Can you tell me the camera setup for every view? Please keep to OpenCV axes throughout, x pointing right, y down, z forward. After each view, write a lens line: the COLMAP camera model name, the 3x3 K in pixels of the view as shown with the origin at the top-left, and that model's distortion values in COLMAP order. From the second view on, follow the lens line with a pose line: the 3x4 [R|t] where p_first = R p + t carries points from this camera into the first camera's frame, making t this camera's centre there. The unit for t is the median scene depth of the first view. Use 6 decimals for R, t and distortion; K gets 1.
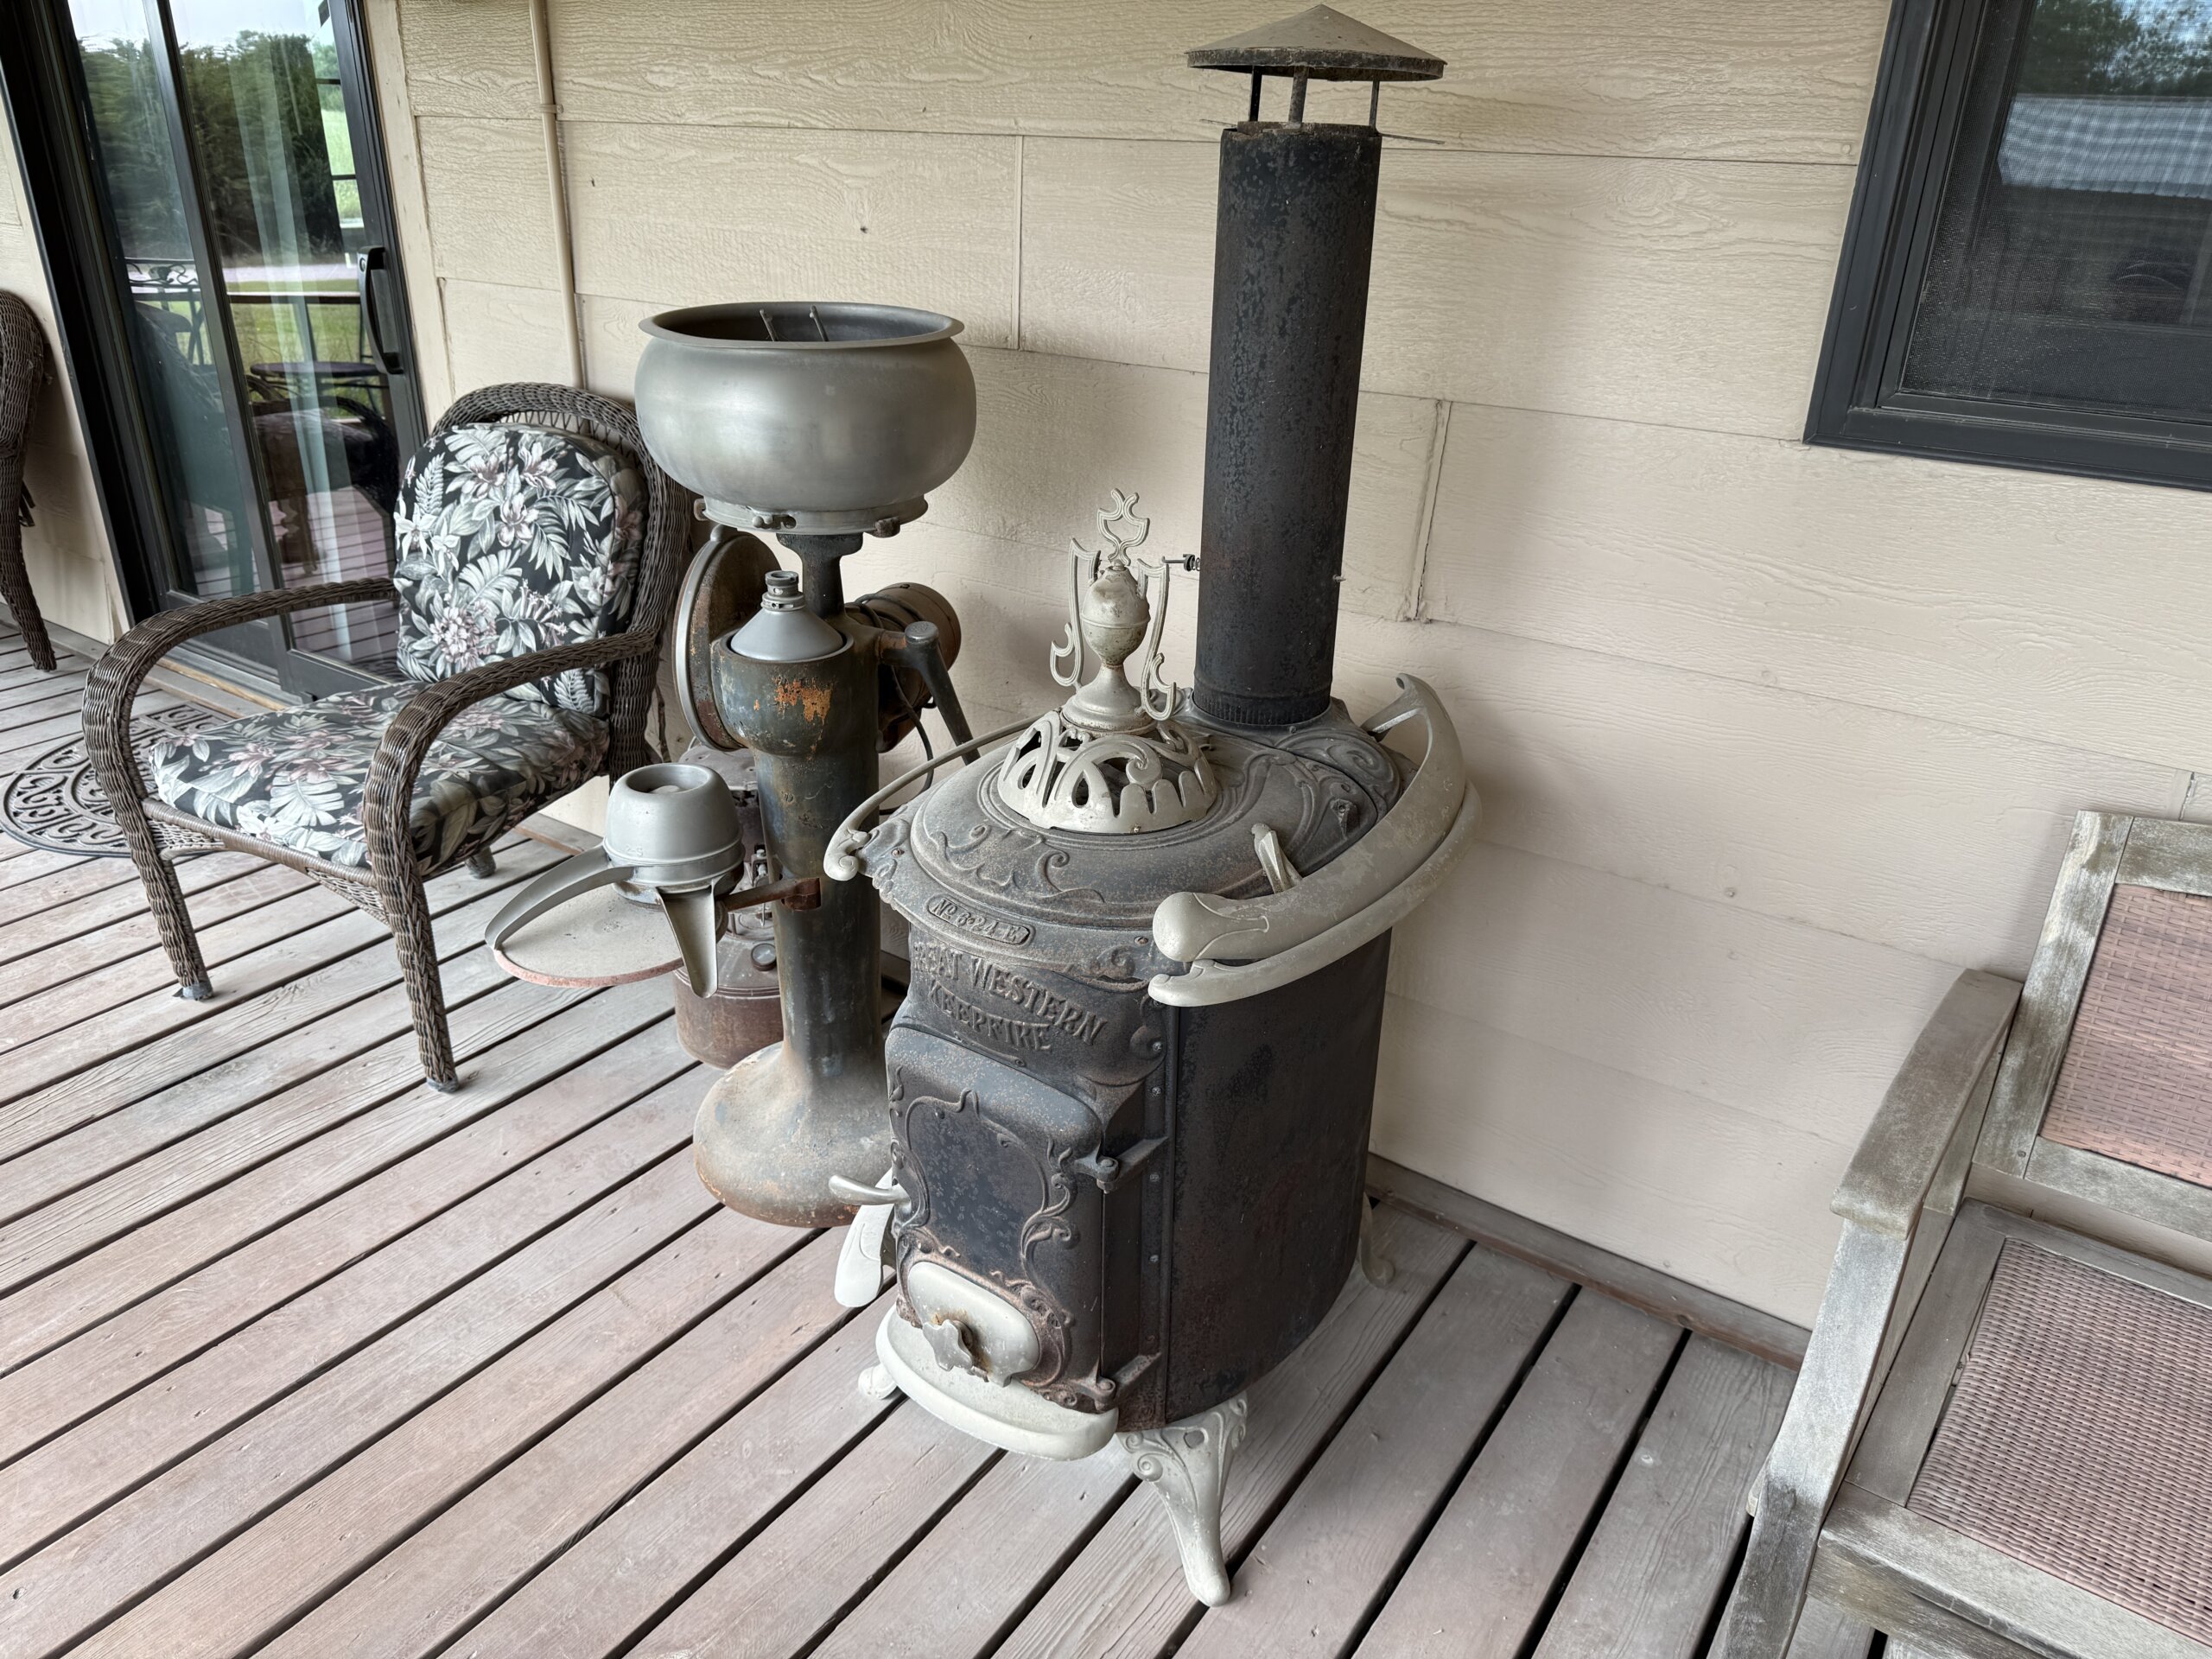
lens RADIAL K [[1574.9, 0, 1110.9], [0, 1574.9, 831.7], [0, 0, 1]] dist [0.049492, -0.056745]
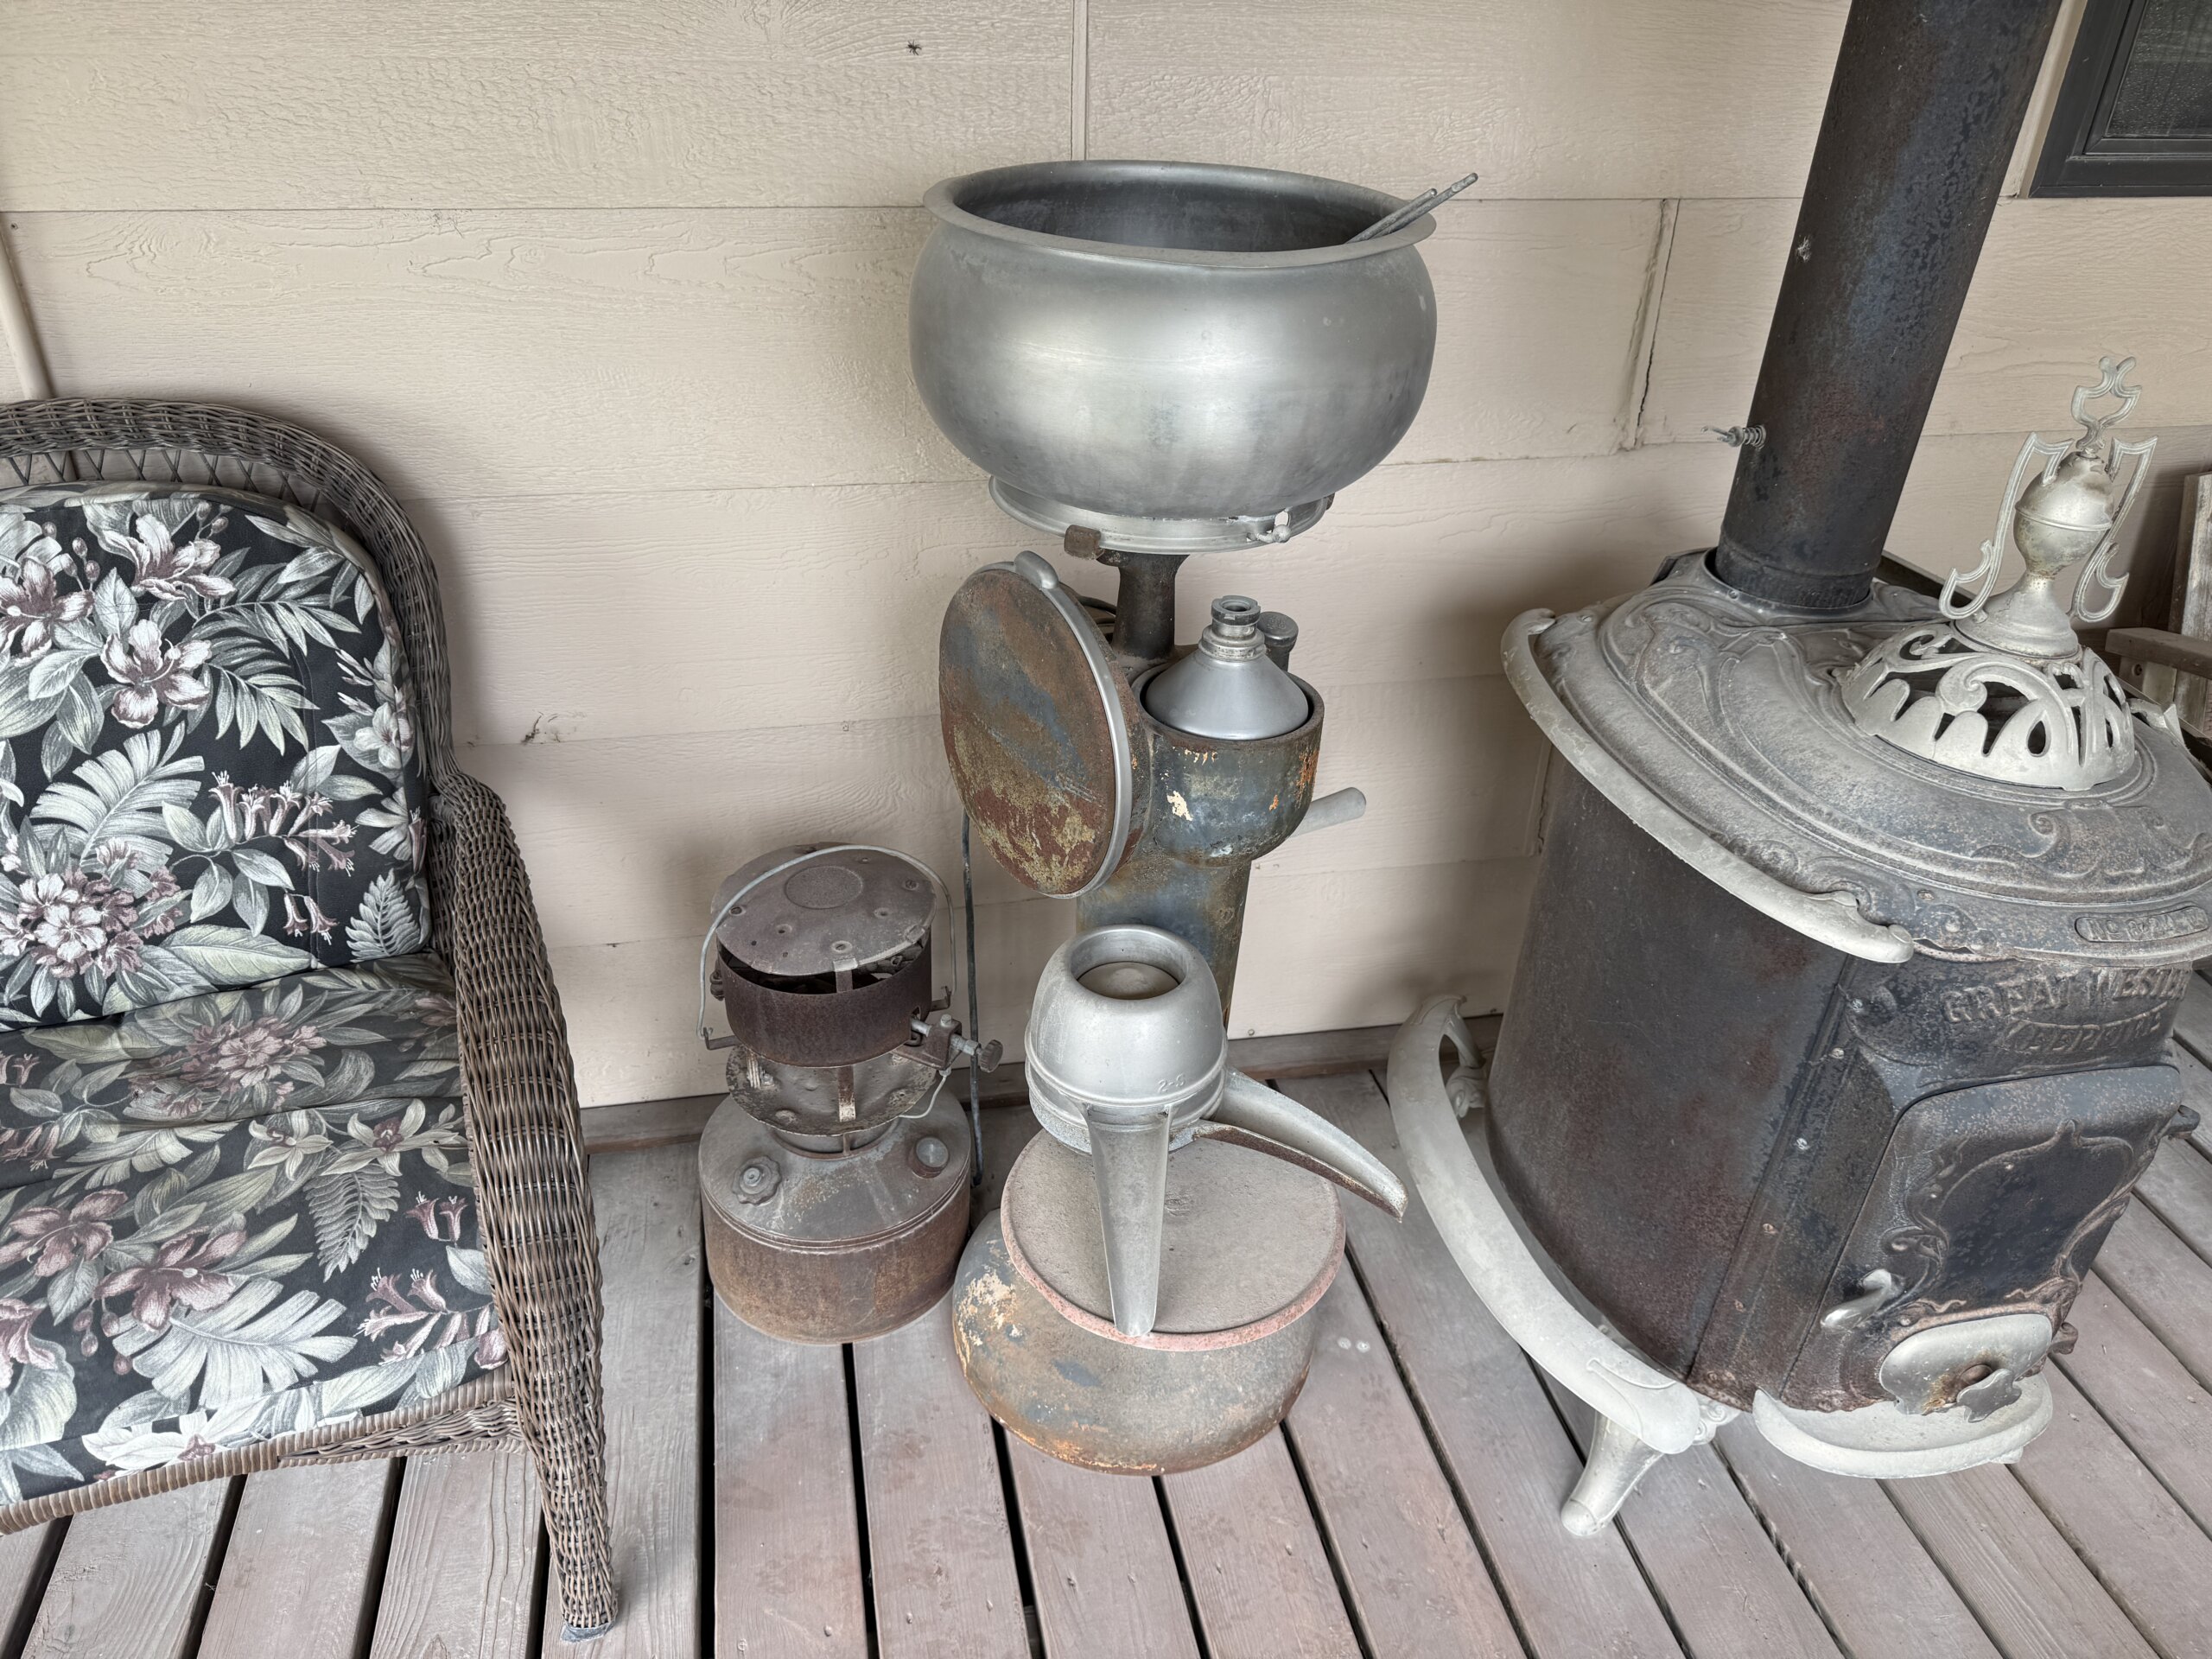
lens RADIAL K [[1574.9, 0, 1110.9], [0, 1574.9, 831.7], [0, 0, 1]] dist [0.049492, -0.056745]
pose [[0.680519, -0.379000, 0.627099, -0.513961], [0.291591, 0.925228, 0.242750, -0.185151], [-0.672211, 0.017660, 0.740149, 0.408010]]
